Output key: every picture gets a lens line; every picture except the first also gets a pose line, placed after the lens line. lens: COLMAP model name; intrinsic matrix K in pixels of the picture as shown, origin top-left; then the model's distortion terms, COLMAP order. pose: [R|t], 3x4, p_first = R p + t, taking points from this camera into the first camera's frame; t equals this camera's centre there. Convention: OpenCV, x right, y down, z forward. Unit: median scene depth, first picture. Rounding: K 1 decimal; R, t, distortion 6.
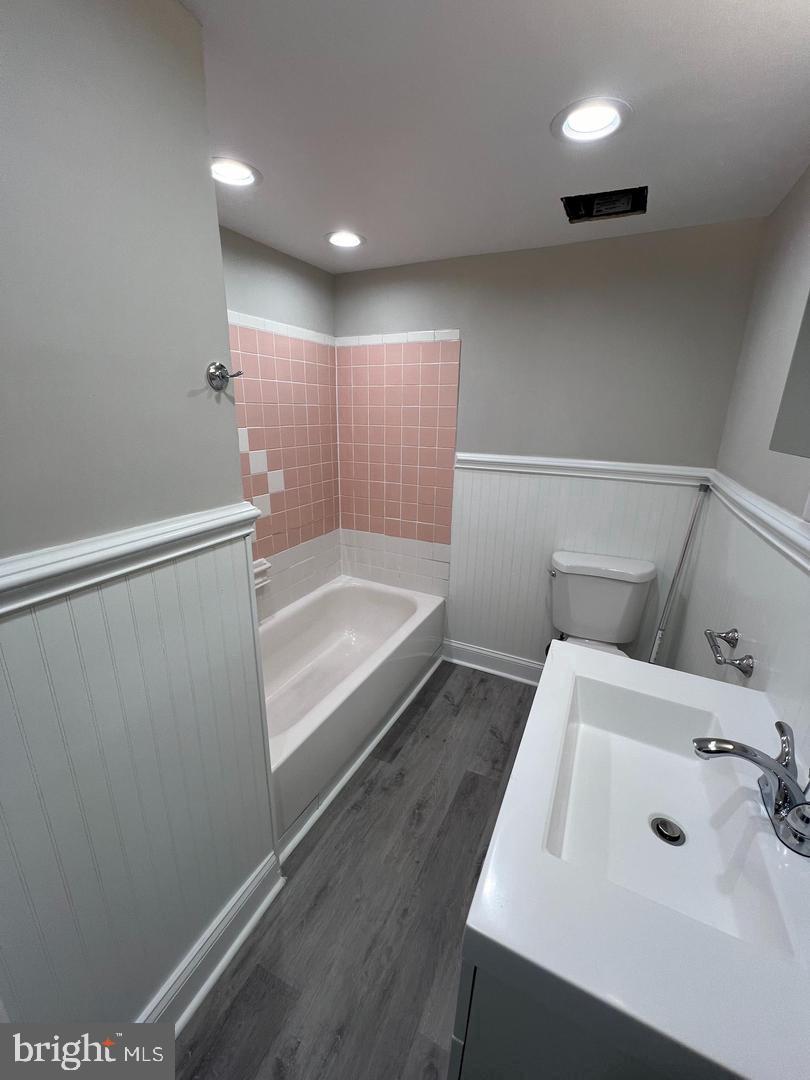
lens RADIAL K [[429.9, 0, 421.4], [0, 429.9, 536.2], [0, 0, 1]] dist [-0.000497, 0.000076]
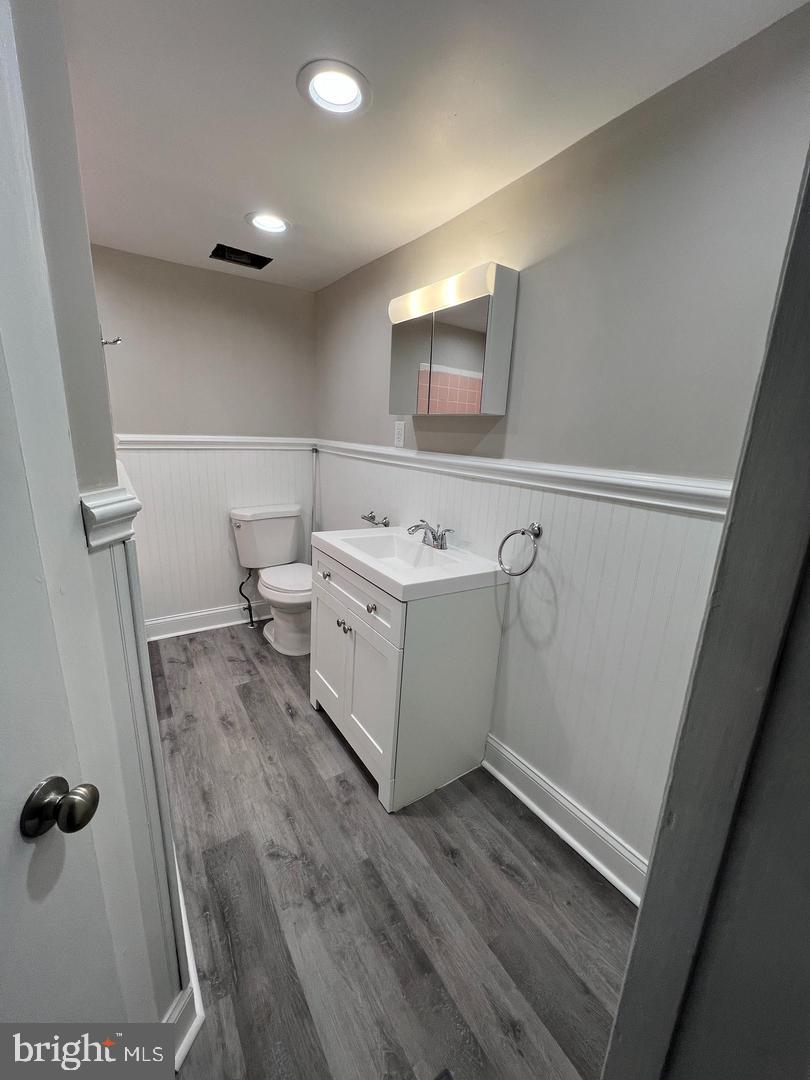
lens RADIAL K [[435.4, 0, 407.6], [0, 435.4, 537.1], [0, 0, 1]] dist [-0.000298, 0.000099]
pose [[0.516764, -0.208497, 0.830352, -0.644578], [0.213099, 0.970692, 0.111115, 0.105510], [-0.829183, 0.119527, 0.546049, -0.157488]]
